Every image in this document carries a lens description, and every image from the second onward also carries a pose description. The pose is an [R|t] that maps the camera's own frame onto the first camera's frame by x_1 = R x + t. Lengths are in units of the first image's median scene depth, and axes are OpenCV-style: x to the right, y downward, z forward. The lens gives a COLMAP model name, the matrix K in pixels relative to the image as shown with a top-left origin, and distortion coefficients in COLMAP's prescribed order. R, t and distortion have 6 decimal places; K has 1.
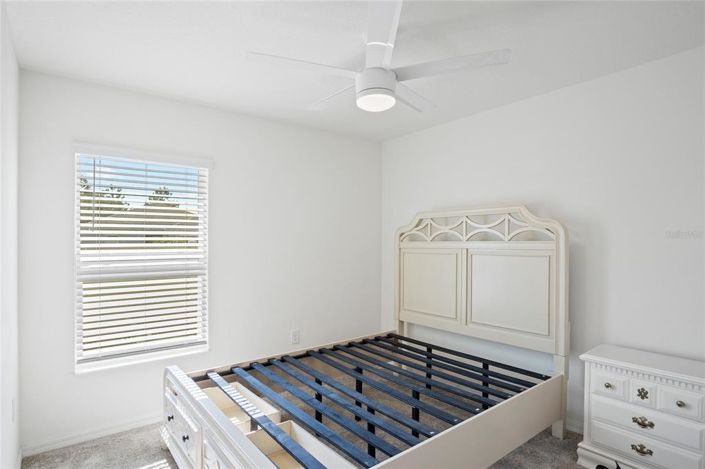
lens RADIAL K [[385.5, 0, 352.3], [0, 385.5, 235.3], [0, 0, 1]] dist [-0.000960, -0.000746]
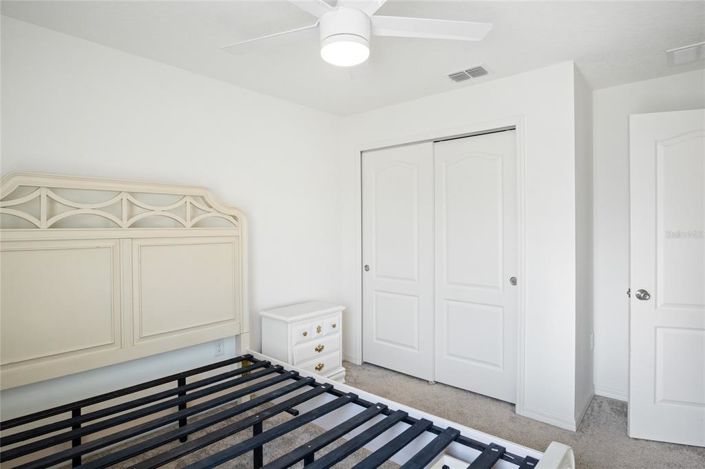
lens RADIAL K [[385.5, 0, 363.7], [0, 385.5, 234.0], [0, 0, 1]] dist [-0.000960, -0.000746]
pose [[-0.184156, -0.011293, 0.982832, -0.533397], [-0.008351, 0.999916, 0.009924, 0.017898], [-0.982862, -0.006380, -0.184234, 0.796863]]
